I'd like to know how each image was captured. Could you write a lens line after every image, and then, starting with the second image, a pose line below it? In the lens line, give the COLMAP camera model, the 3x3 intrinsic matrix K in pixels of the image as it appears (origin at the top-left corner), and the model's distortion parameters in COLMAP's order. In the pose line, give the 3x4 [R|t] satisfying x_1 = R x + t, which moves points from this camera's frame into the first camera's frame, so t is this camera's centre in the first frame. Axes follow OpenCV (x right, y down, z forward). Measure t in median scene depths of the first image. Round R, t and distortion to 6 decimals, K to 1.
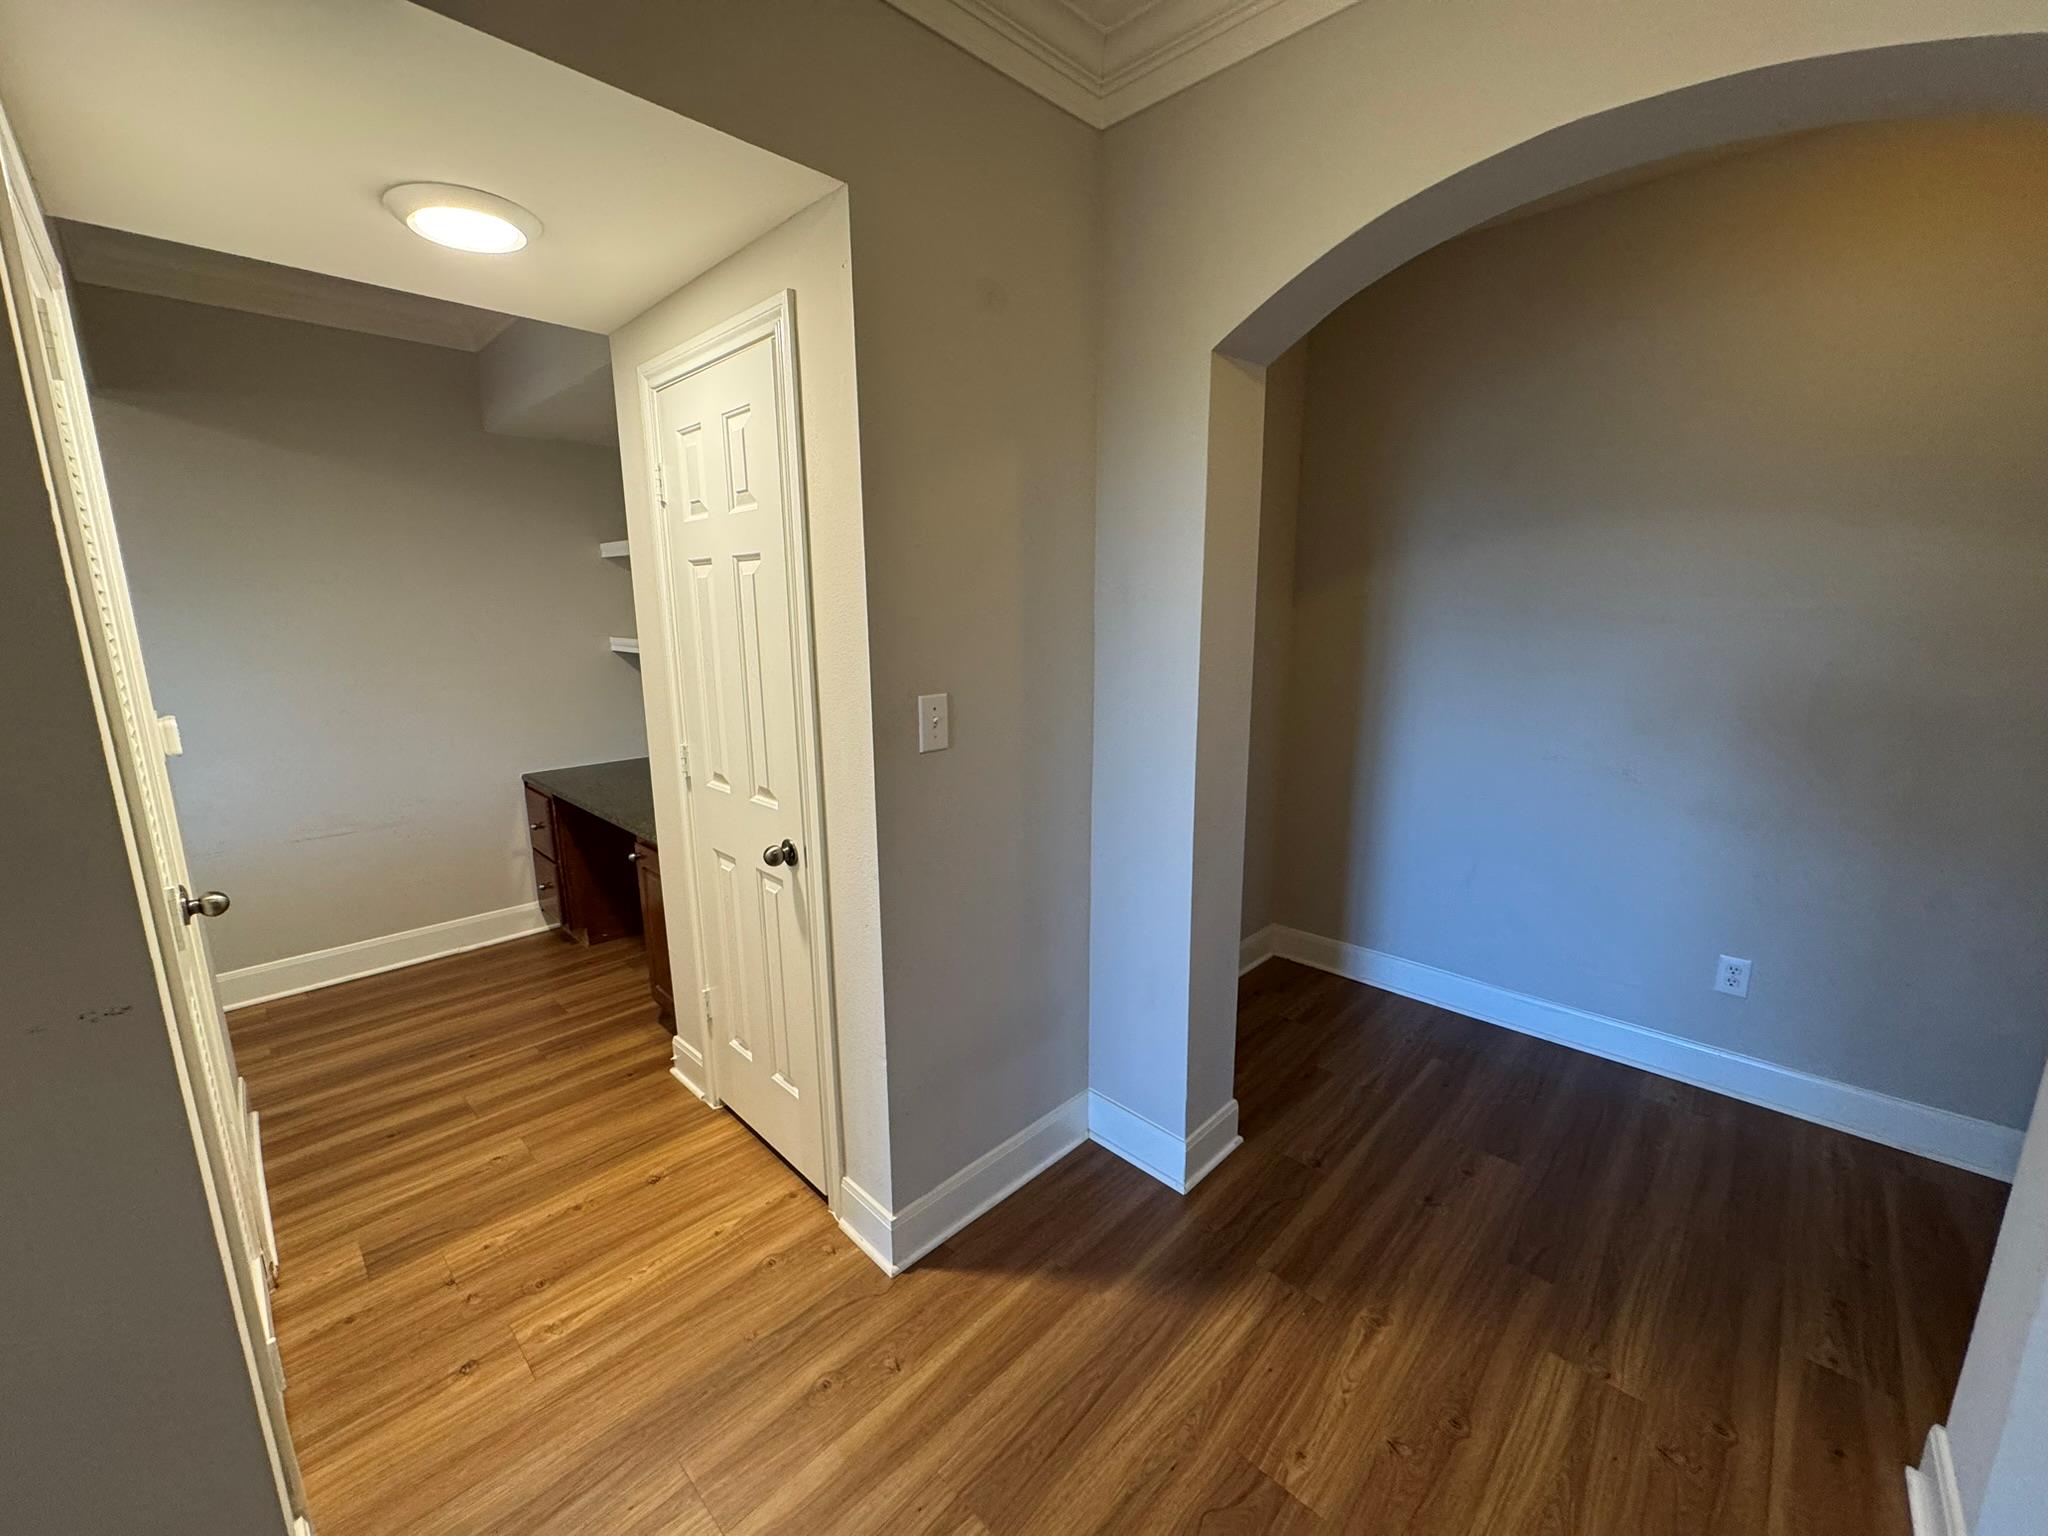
lens RADIAL K [[813.7, 0, 978.2], [0, 813.7, 767.8], [0, 0, 1]] dist [-0.000948, -0.000145]
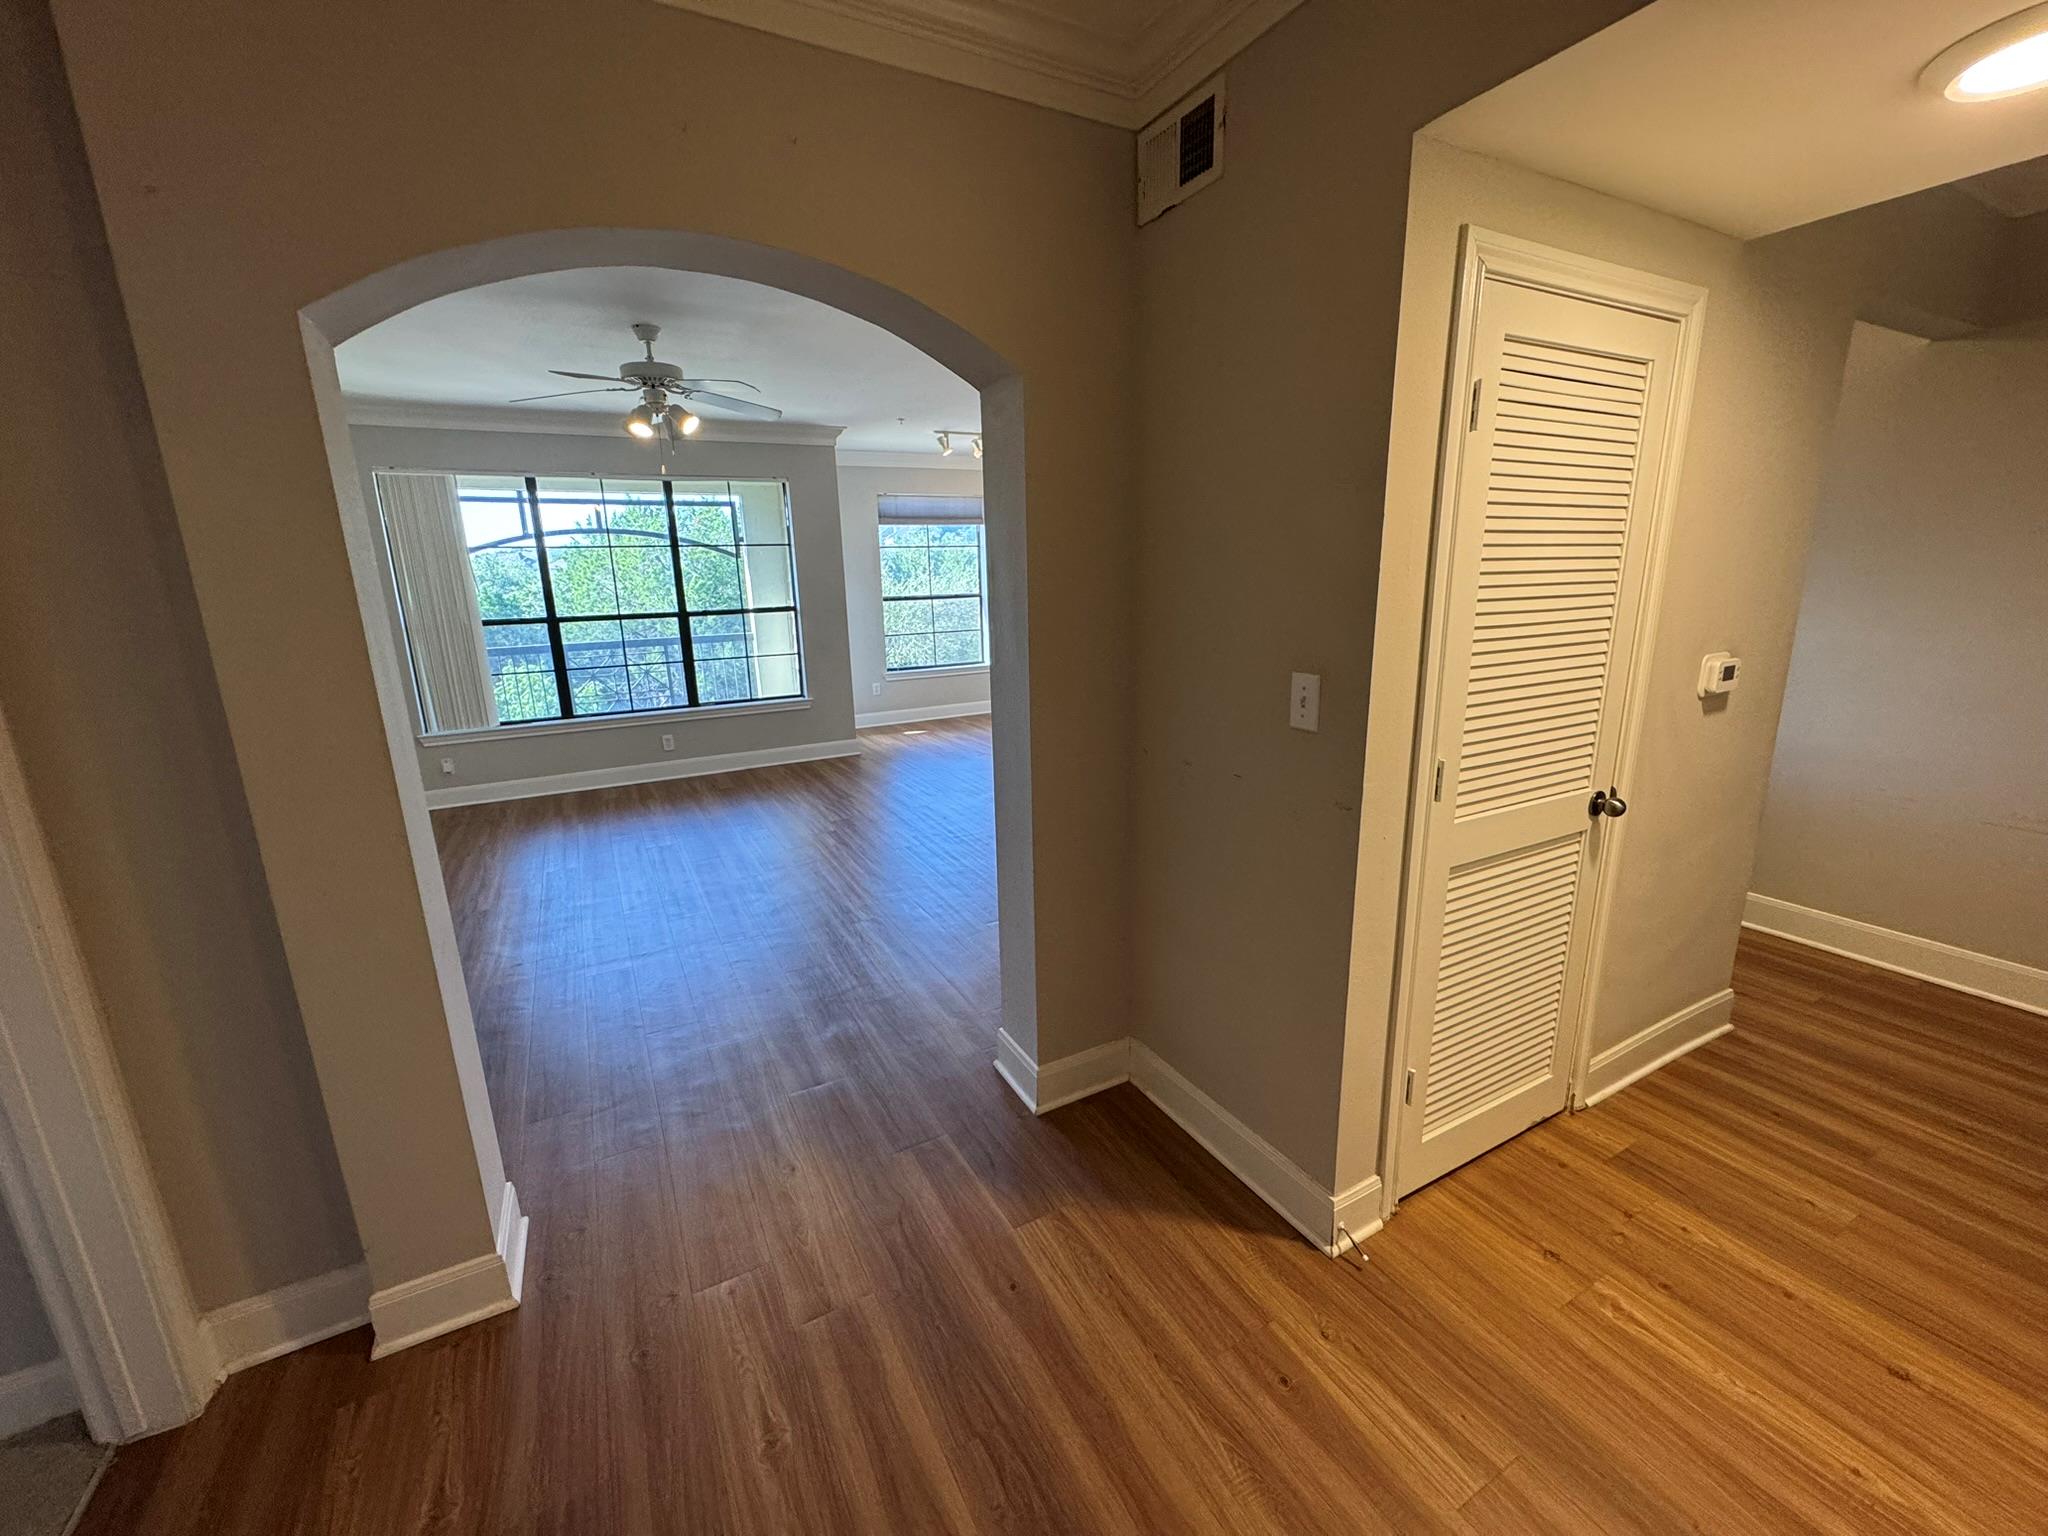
lens RADIAL K [[818.6, 0, 1021.5], [0, 818.6, 765.6], [0, 0, 1]] dist [-0.001227, 0.000020]
pose [[-0.271343, 0.236597, -0.932950, 0.332585], [-0.161506, 0.944379, 0.286468, -0.064645], [0.948835, 0.228408, -0.218039, 0.313507]]
